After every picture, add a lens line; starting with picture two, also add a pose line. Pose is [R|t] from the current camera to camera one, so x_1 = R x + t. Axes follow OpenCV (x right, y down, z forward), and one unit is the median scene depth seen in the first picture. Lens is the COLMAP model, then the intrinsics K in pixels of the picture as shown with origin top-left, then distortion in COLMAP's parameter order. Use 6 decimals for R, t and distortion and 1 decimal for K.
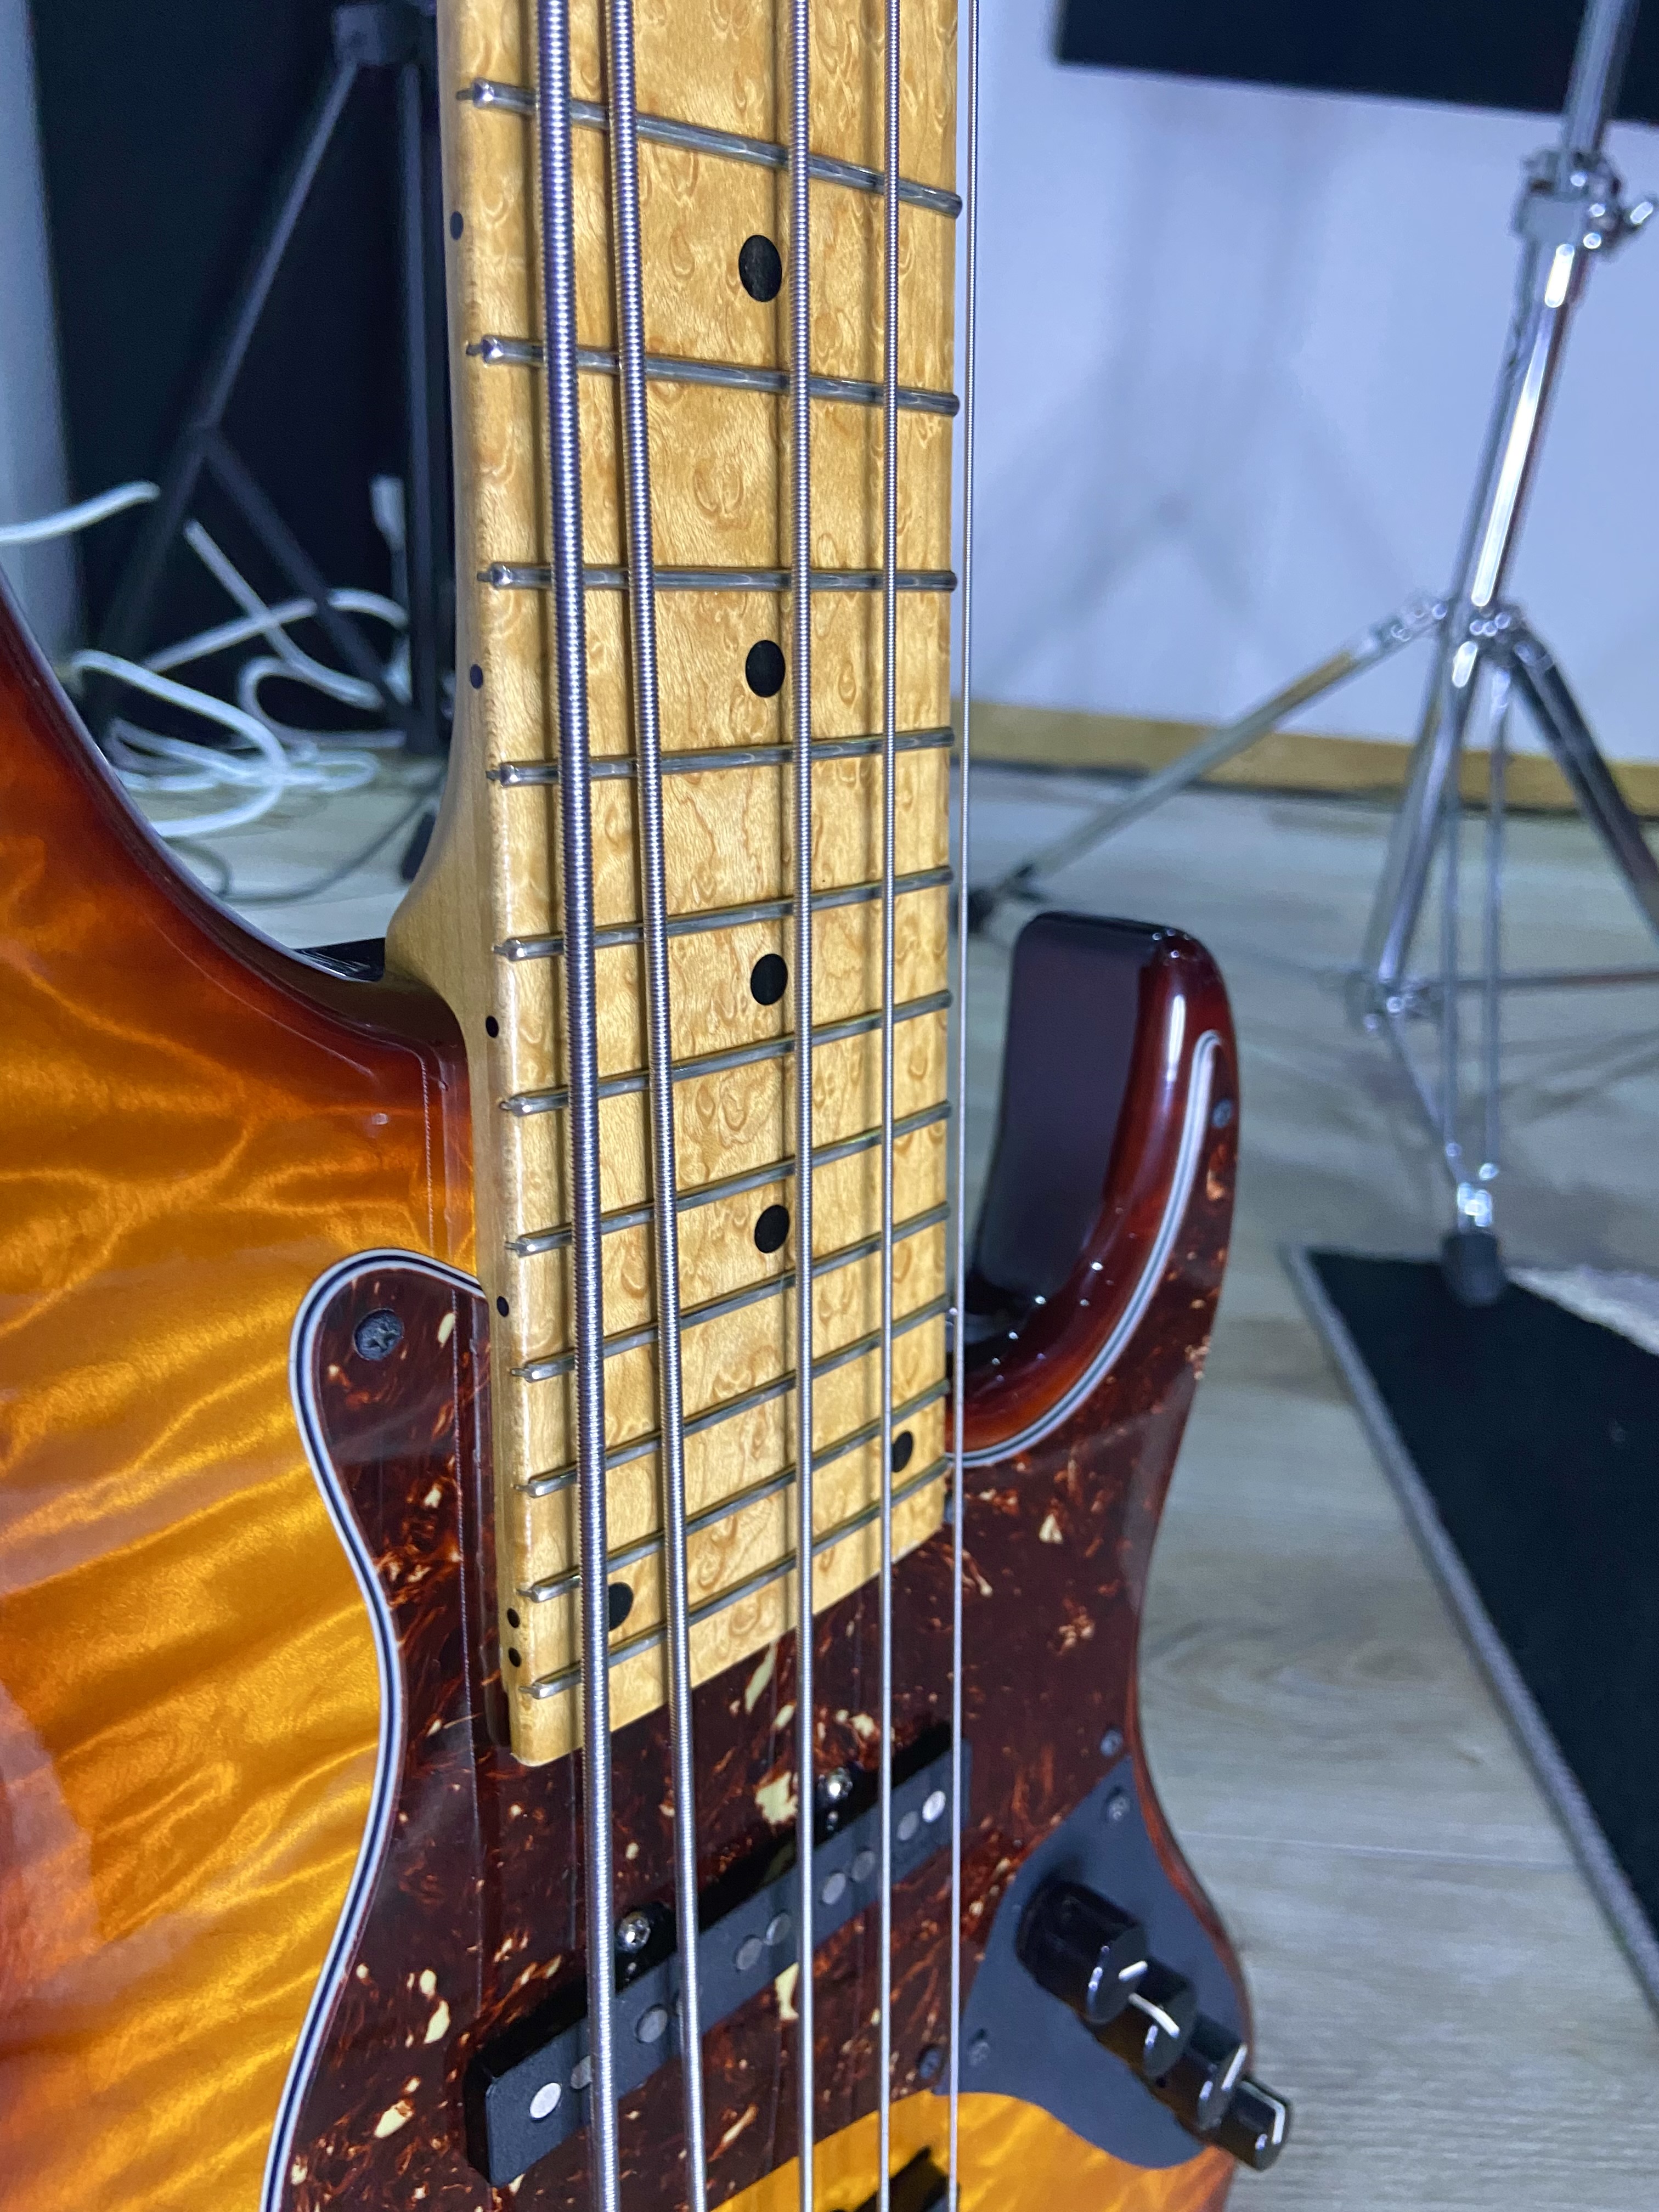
lens RADIAL K [[1671.9, 0, 841.9], [0, 1671.9, 1077.3], [0, 0, 1]] dist [0.117384, -0.178318]
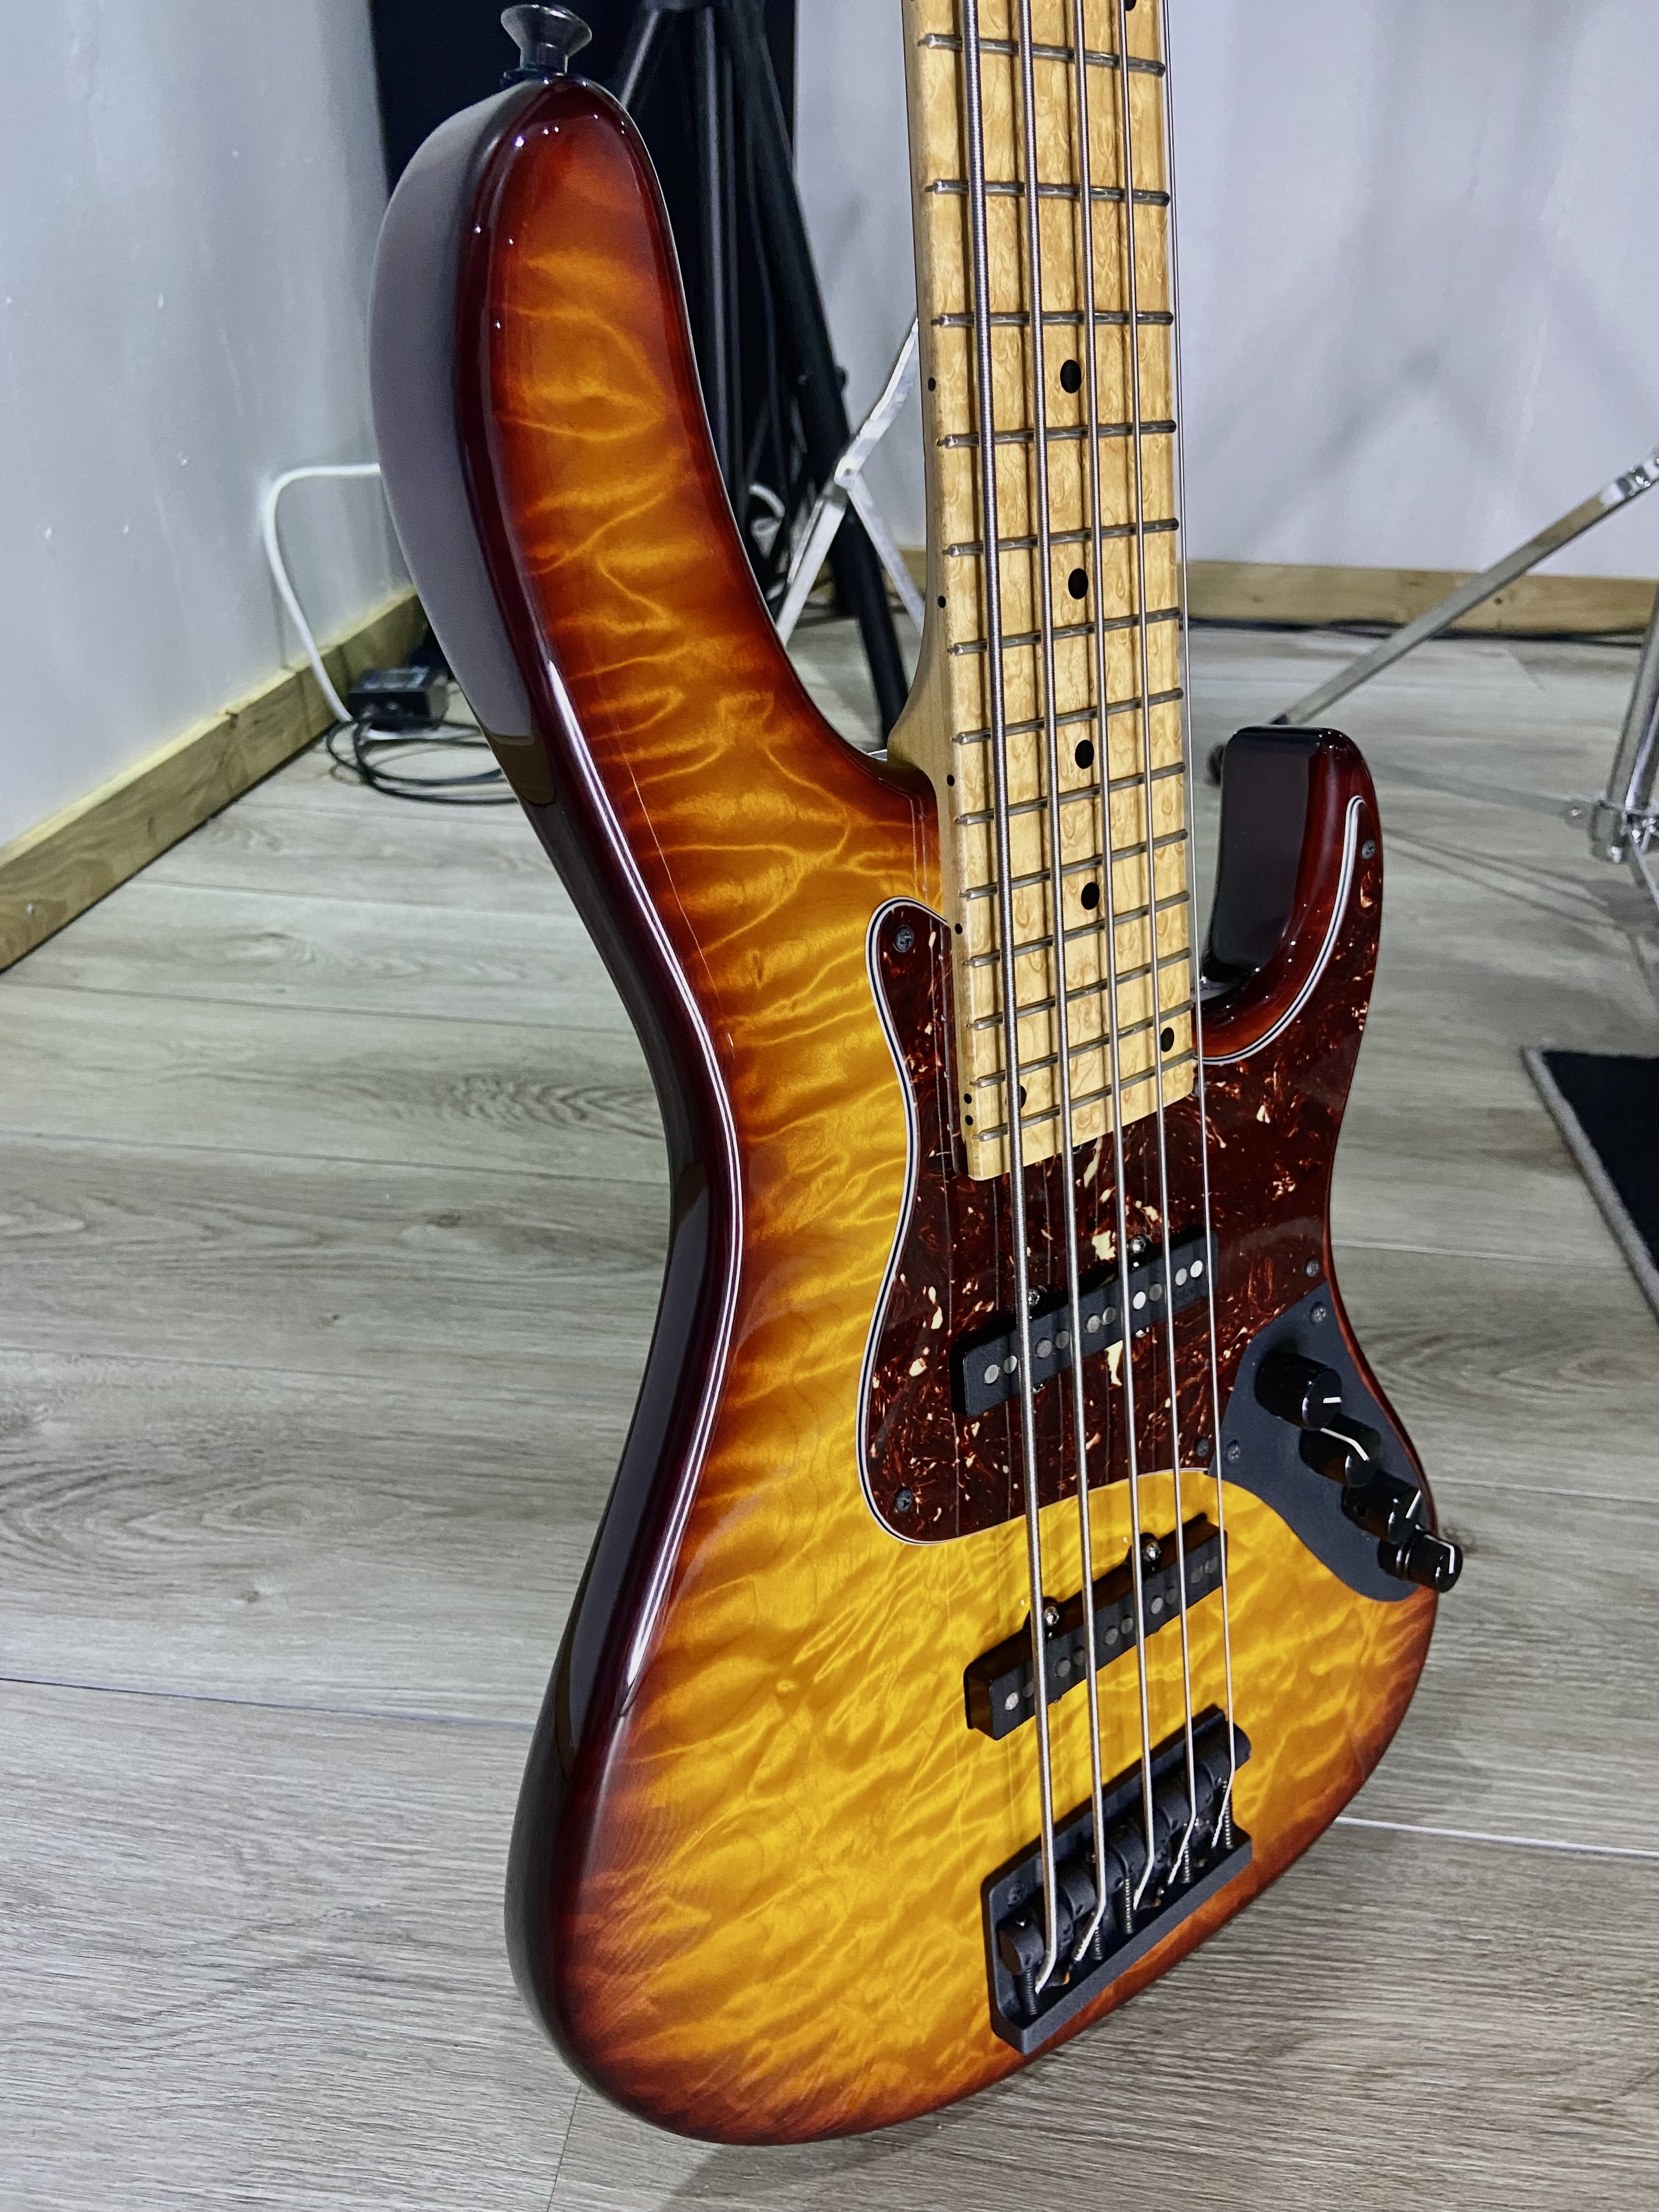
lens RADIAL K [[1671.9, 0, 841.9], [0, 1671.9, 1077.3], [0, 0, 1]] dist [0.117384, -0.178318]
pose [[0.989651, -0.052117, -0.133696, -0.077486], [0.057754, 0.997583, 0.038636, 0.206040], [0.131359, -0.045958, 0.990269, -0.872125]]
